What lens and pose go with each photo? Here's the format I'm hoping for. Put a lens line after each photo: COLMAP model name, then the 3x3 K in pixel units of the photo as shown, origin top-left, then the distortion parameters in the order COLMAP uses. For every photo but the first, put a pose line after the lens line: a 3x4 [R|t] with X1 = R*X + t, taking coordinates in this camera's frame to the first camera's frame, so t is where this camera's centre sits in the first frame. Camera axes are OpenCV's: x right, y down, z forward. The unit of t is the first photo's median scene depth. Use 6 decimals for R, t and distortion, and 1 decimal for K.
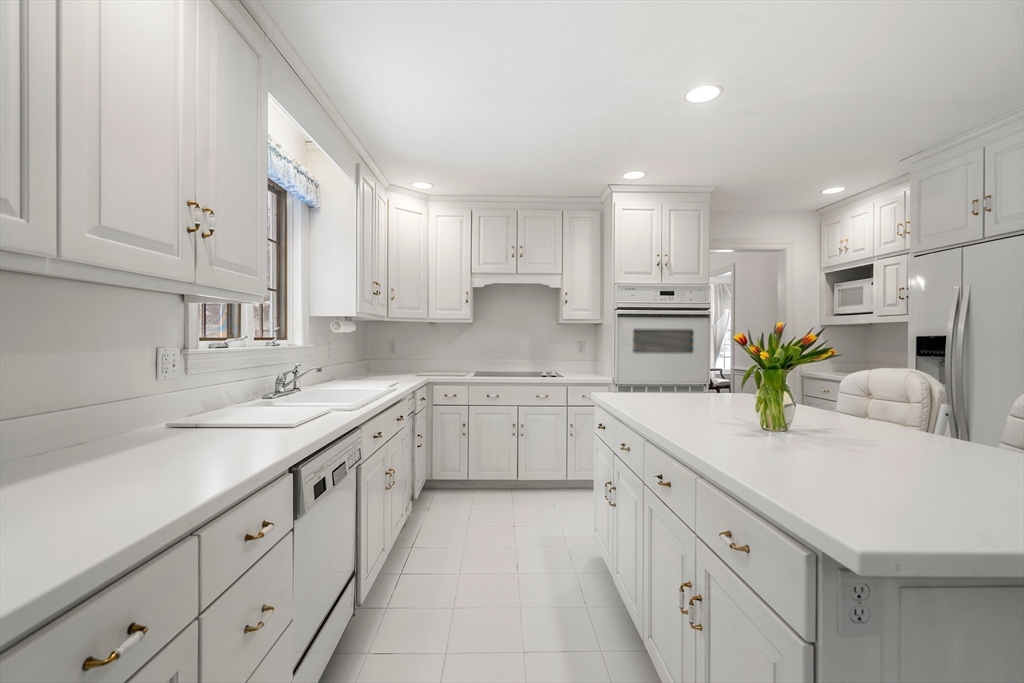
lens RADIAL K [[468.5, 0, 511.5], [0, 468.5, 339.5], [0, 0, 1]] dist [-0.001179, -0.001616]
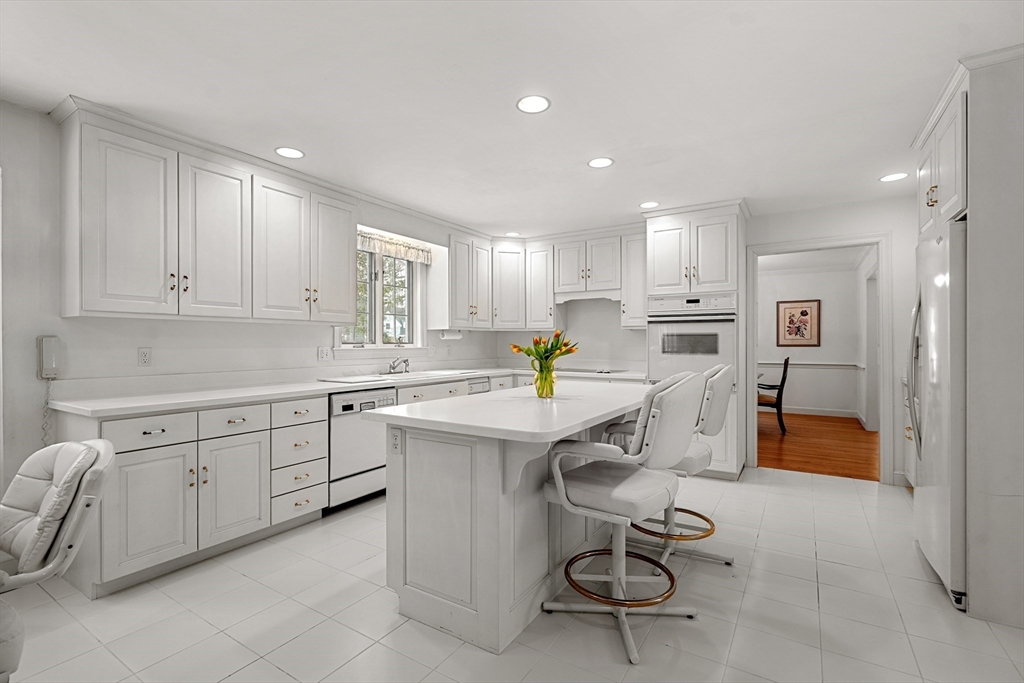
lens RADIAL K [[468.5, 0, 509.5], [0, 468.5, 342.7], [0, 0, 1]] dist [-0.001179, -0.001616]
pose [[0.833578, -0.006916, -0.552358, 0.580407], [0.003579, 0.999968, -0.007120, 0.007243], [0.552390, 0.003958, 0.833577, -0.180335]]
